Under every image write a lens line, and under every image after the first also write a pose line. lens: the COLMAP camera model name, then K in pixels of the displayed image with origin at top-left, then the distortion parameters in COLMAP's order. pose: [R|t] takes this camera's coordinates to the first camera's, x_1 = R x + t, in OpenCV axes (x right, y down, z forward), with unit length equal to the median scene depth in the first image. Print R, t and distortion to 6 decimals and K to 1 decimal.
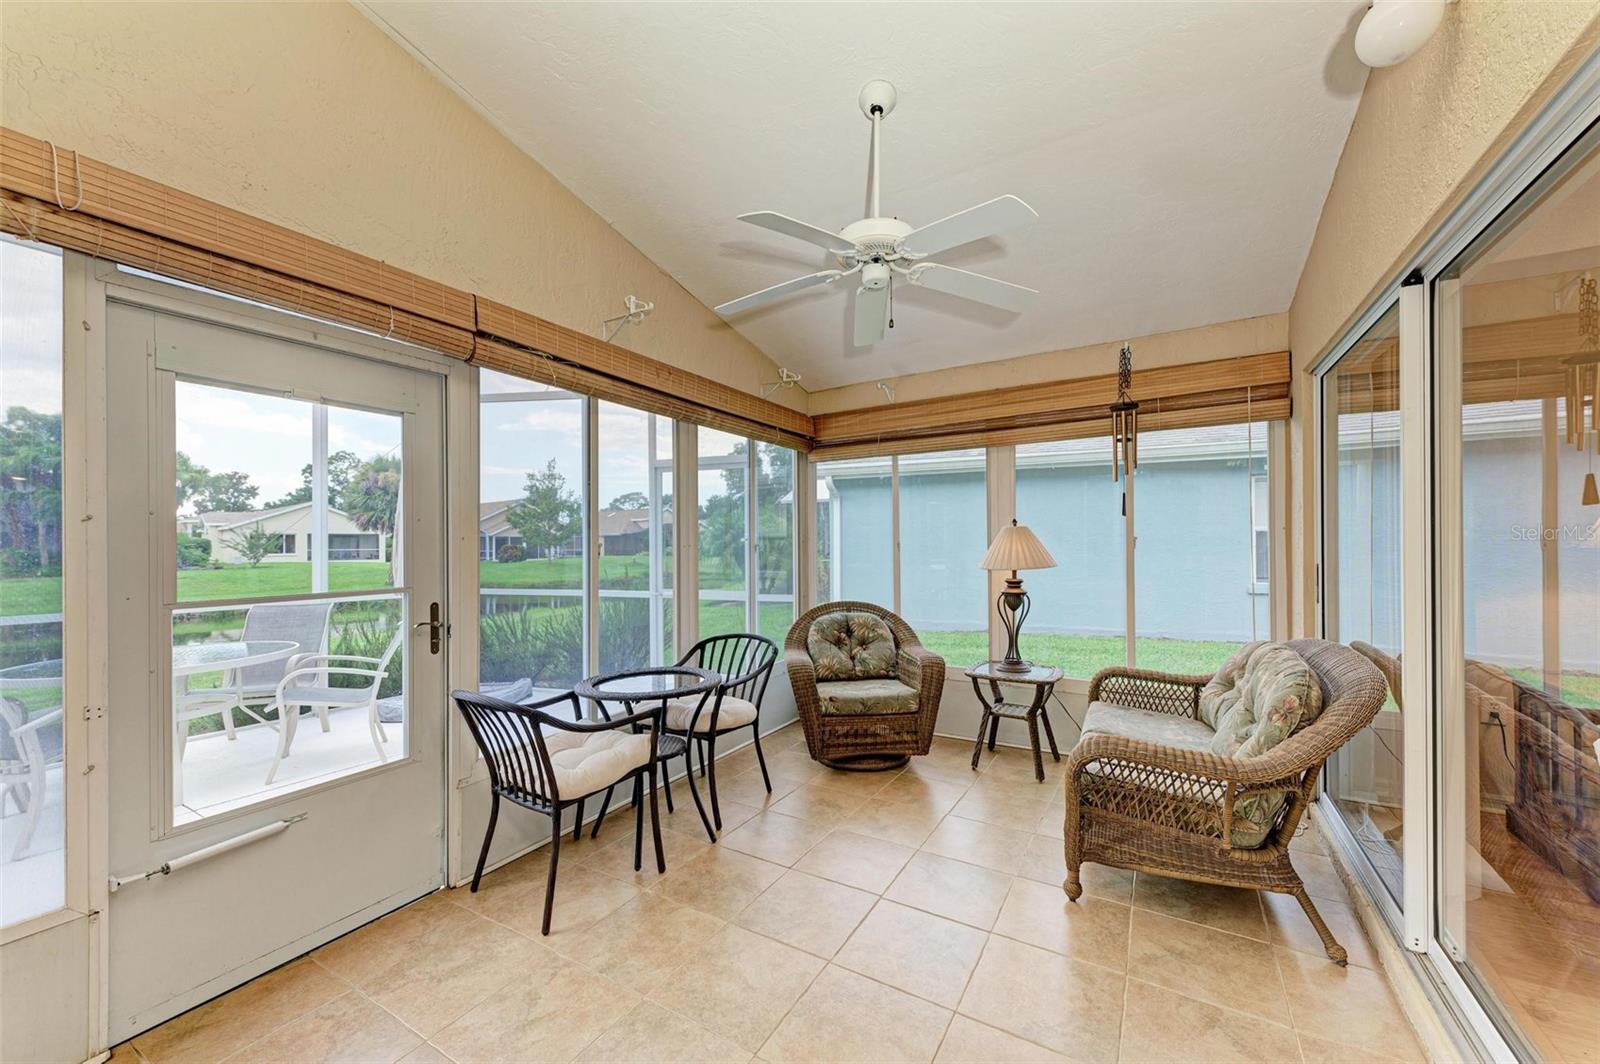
lens RADIAL K [[605.8, 0, 799.5], [0, 605.8, 540.0], [0, 0, 1]] dist [0.007721, -0.000291]
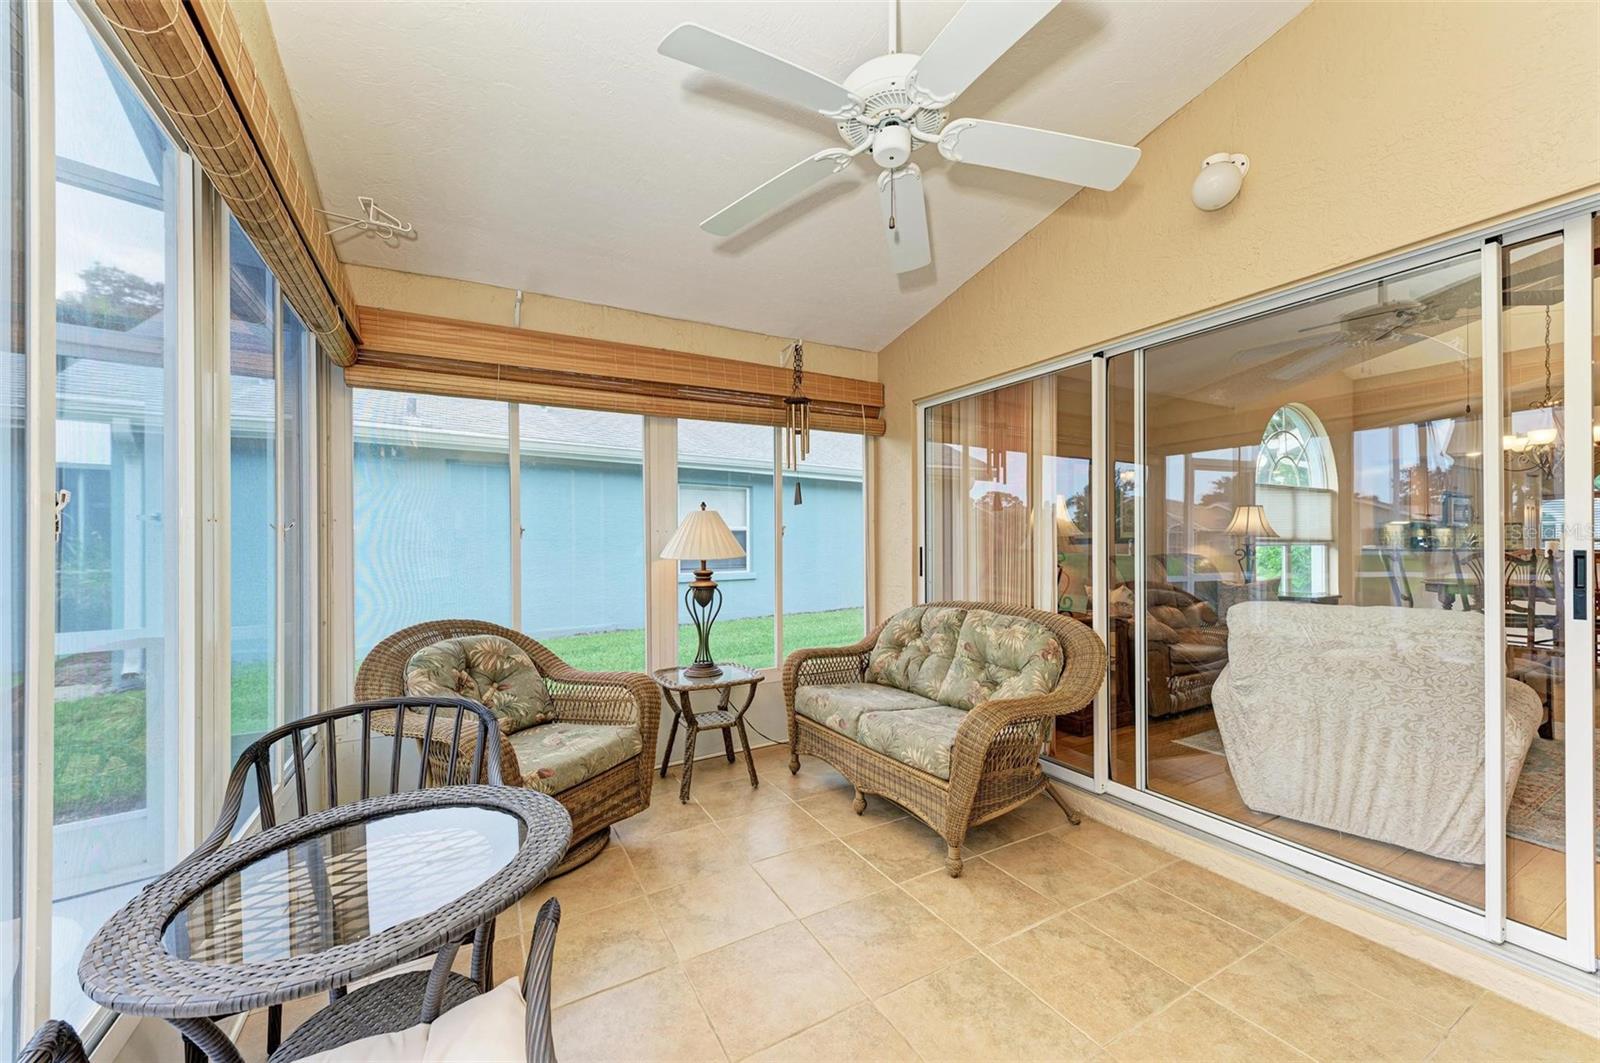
lens RADIAL K [[605.8, 0, 800.0], [0, 605.8, 536.3], [0, 0, 1]] dist [0.007721, -0.000291]
pose [[0.498927, 0.008861, 0.866598, -0.351969], [-0.001068, 0.999953, -0.009610, 0.023957], [-0.866643, 0.003870, 0.498914, 0.455079]]
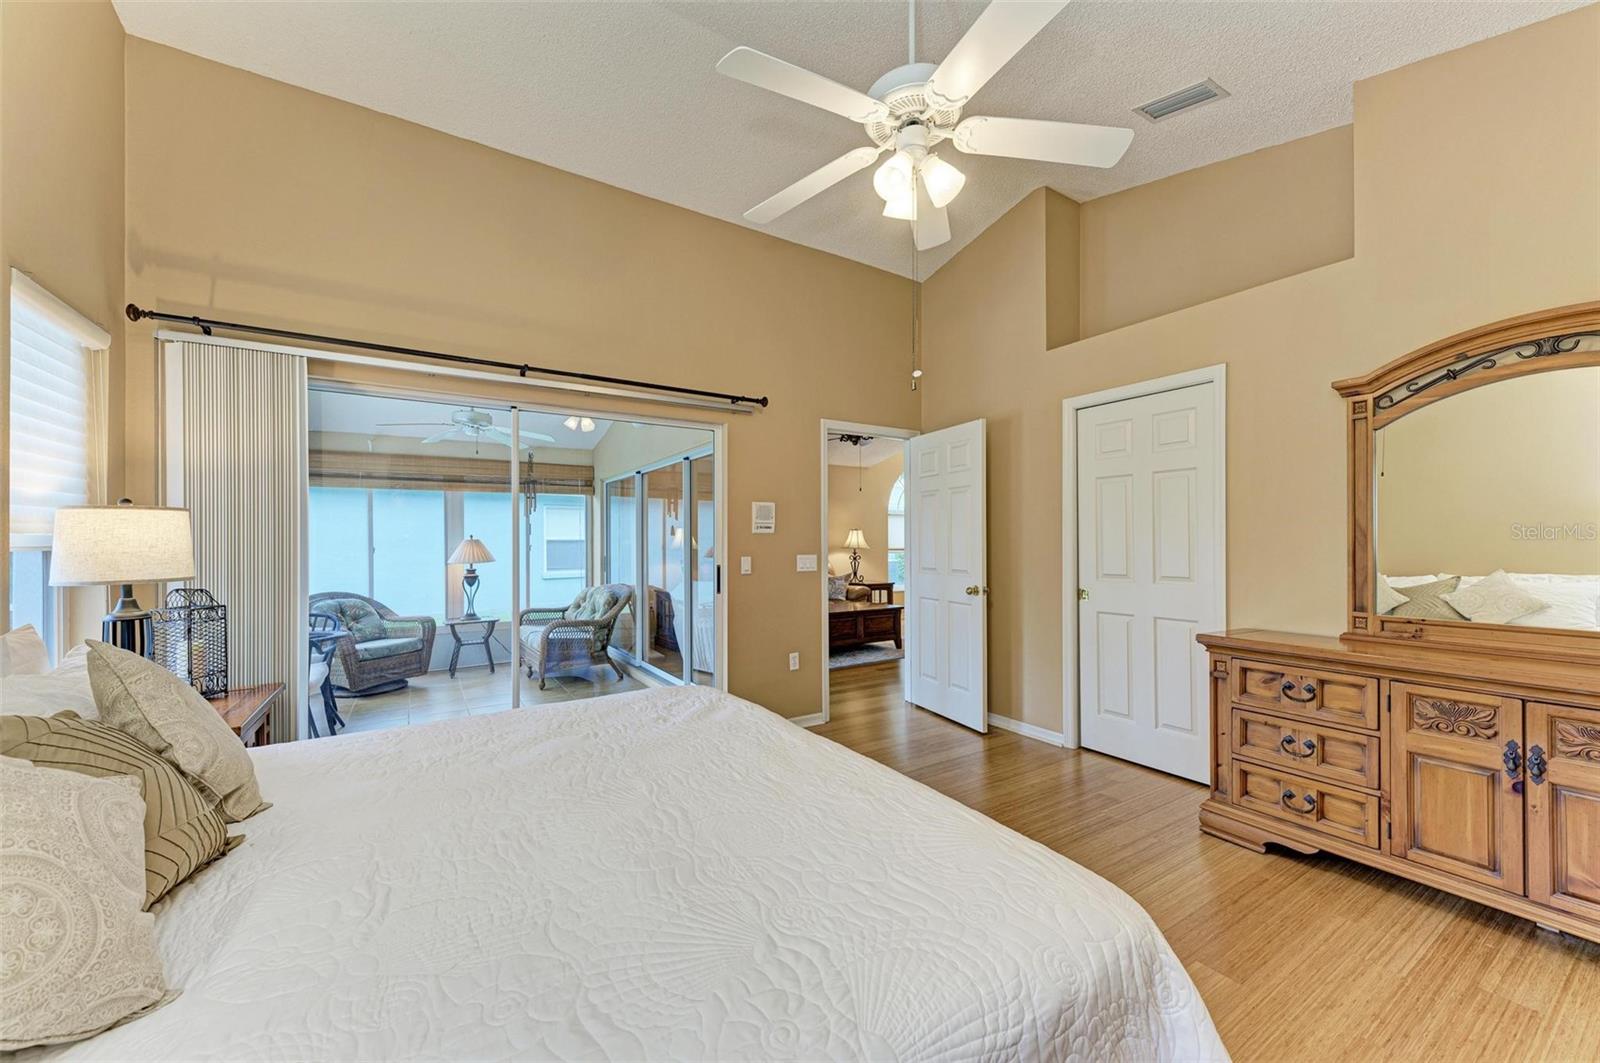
lens RADIAL K [[605.8, 0, 808.4], [0, 605.8, 540.3], [0, 0, 1]] dist [0.007721, -0.000291]
pose [[0.443564, 0.005724, 0.896224, -0.833862], [-0.000423, 0.999981, -0.006177, -0.008358], [-0.896242, 0.002361, 0.443558, -0.702466]]
